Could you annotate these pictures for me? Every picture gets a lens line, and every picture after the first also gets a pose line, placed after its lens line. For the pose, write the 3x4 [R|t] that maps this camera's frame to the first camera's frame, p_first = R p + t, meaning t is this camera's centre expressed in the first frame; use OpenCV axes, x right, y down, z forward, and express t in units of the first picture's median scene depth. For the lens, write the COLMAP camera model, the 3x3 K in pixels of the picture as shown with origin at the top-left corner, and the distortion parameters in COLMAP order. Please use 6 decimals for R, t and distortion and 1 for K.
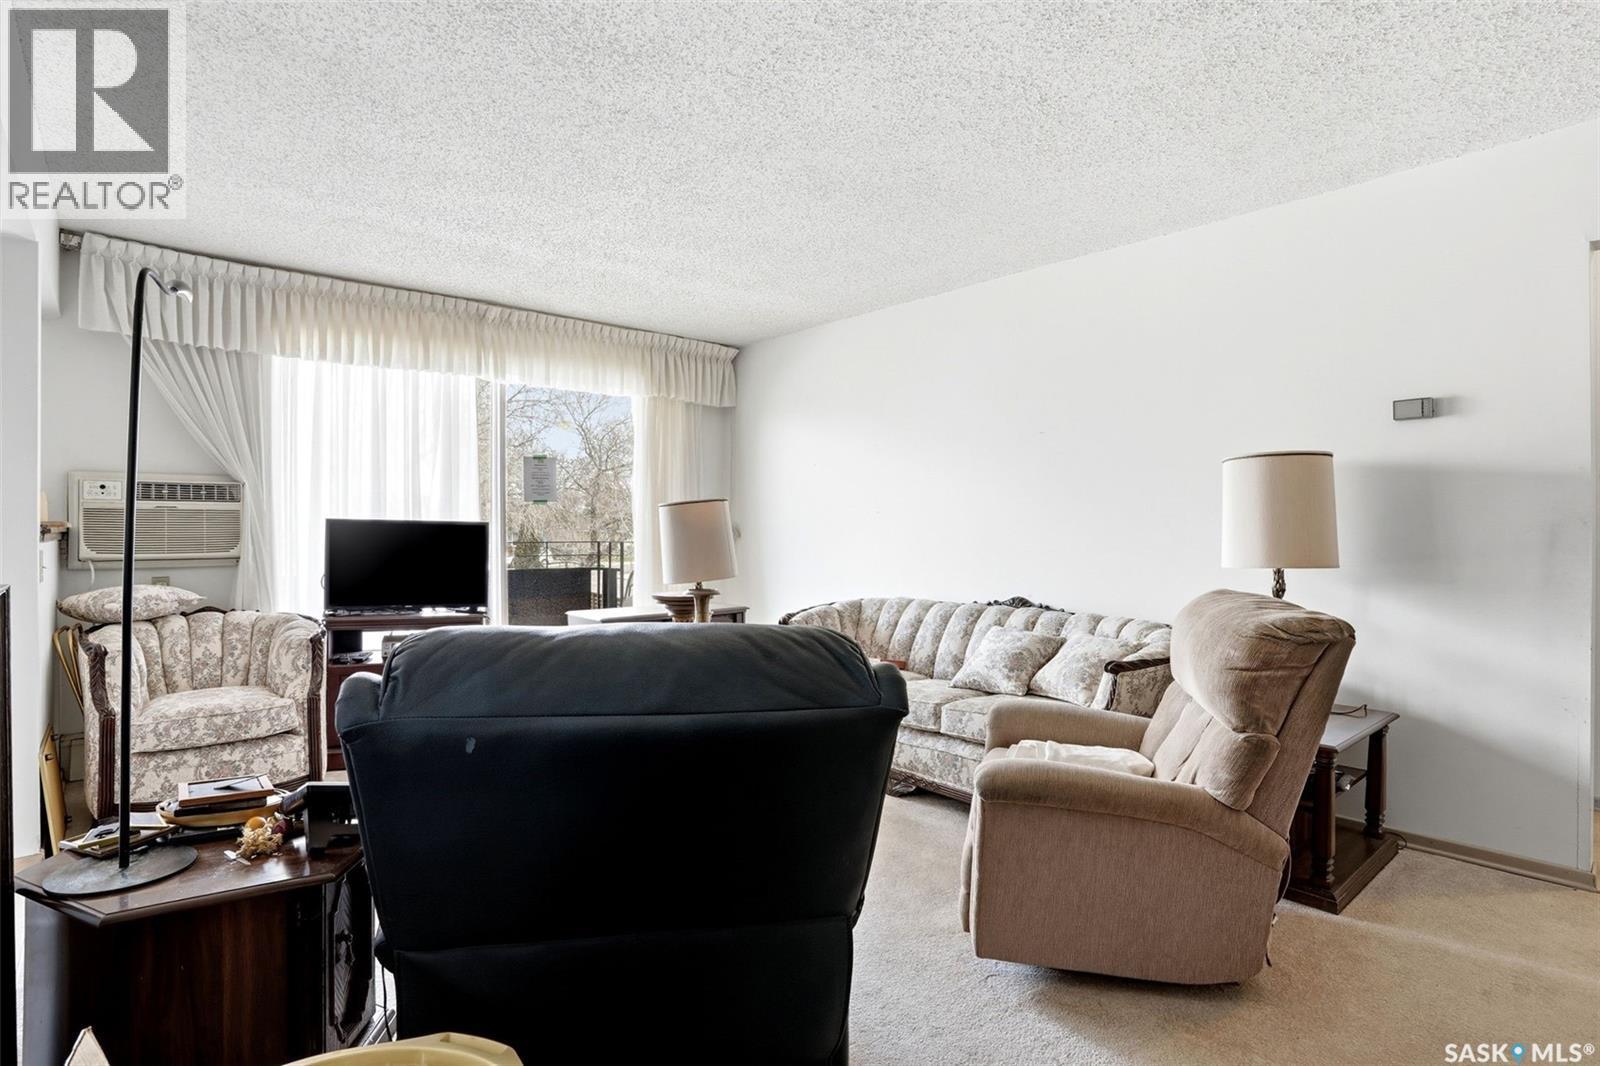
lens RADIAL K [[819.1, 0, 808.7], [0, 819.1, 535.7], [0, 0, 1]] dist [-0.017232, 0.002487]
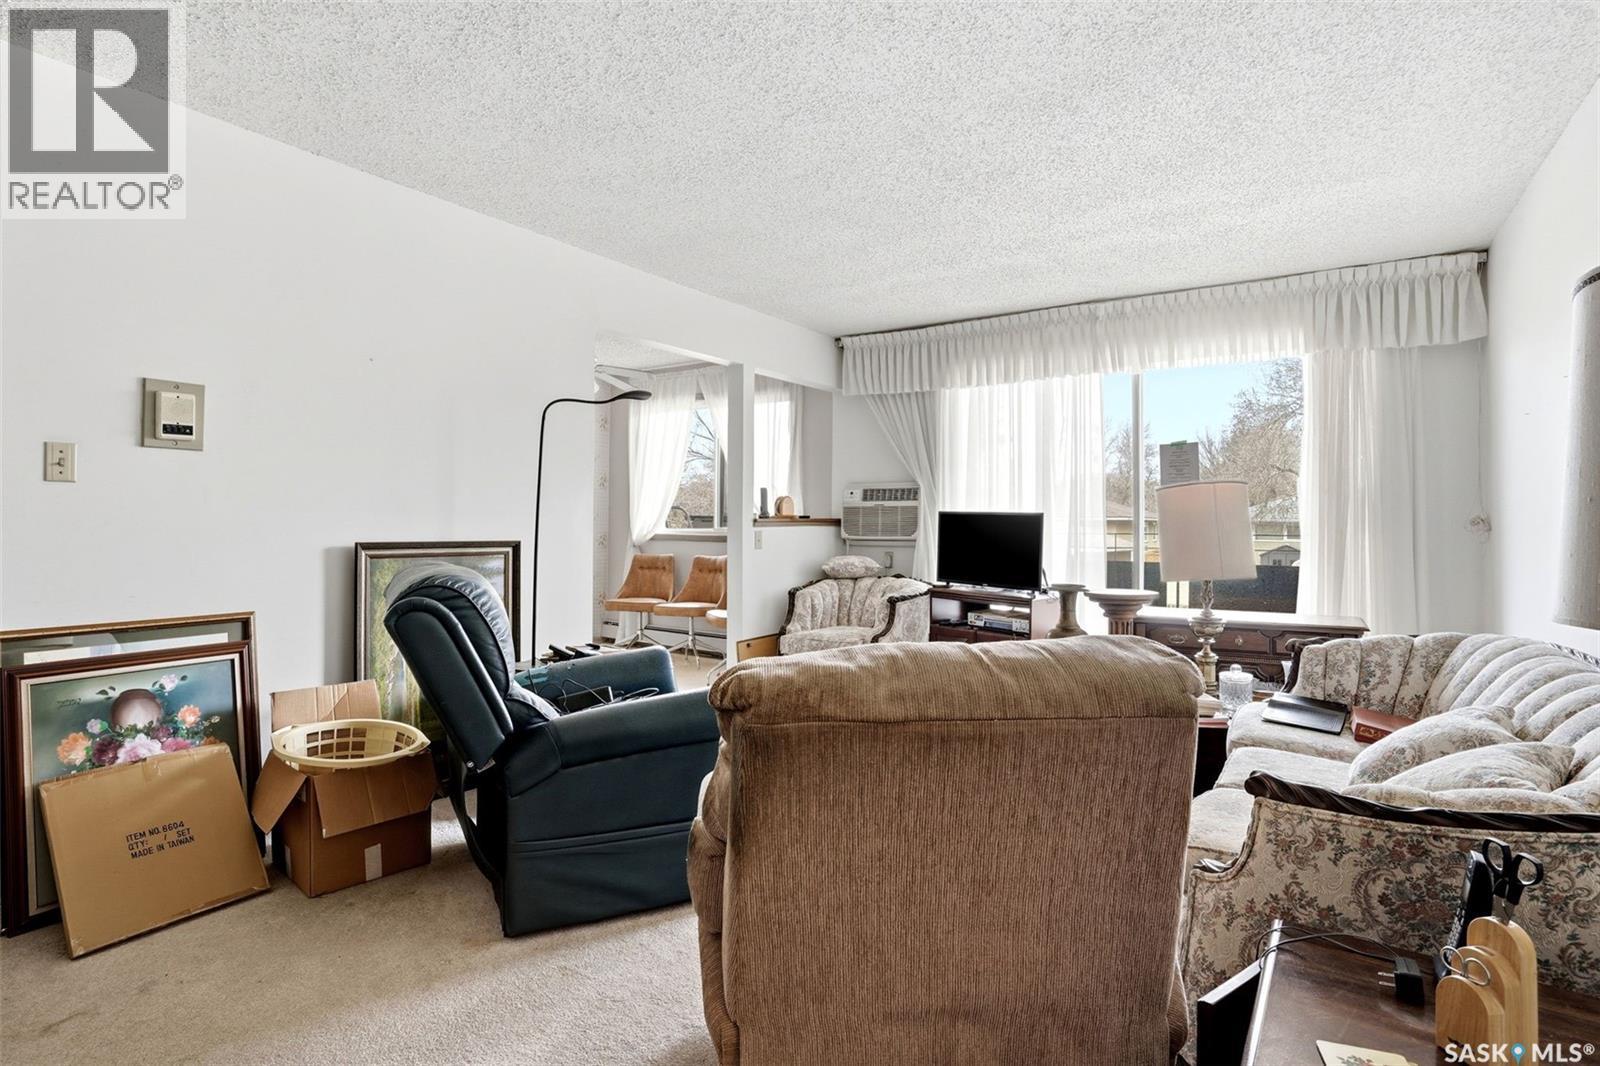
lens RADIAL K [[819.1, 0, 805.6], [0, 819.1, 523.1], [0, 0, 1]] dist [-0.017232, 0.002487]
pose [[0.271115, 0.004091, -0.962538, 0.568790], [-0.010262, 0.999946, 0.001360, -0.002707], [0.962492, 0.009509, 0.271143, 0.415254]]
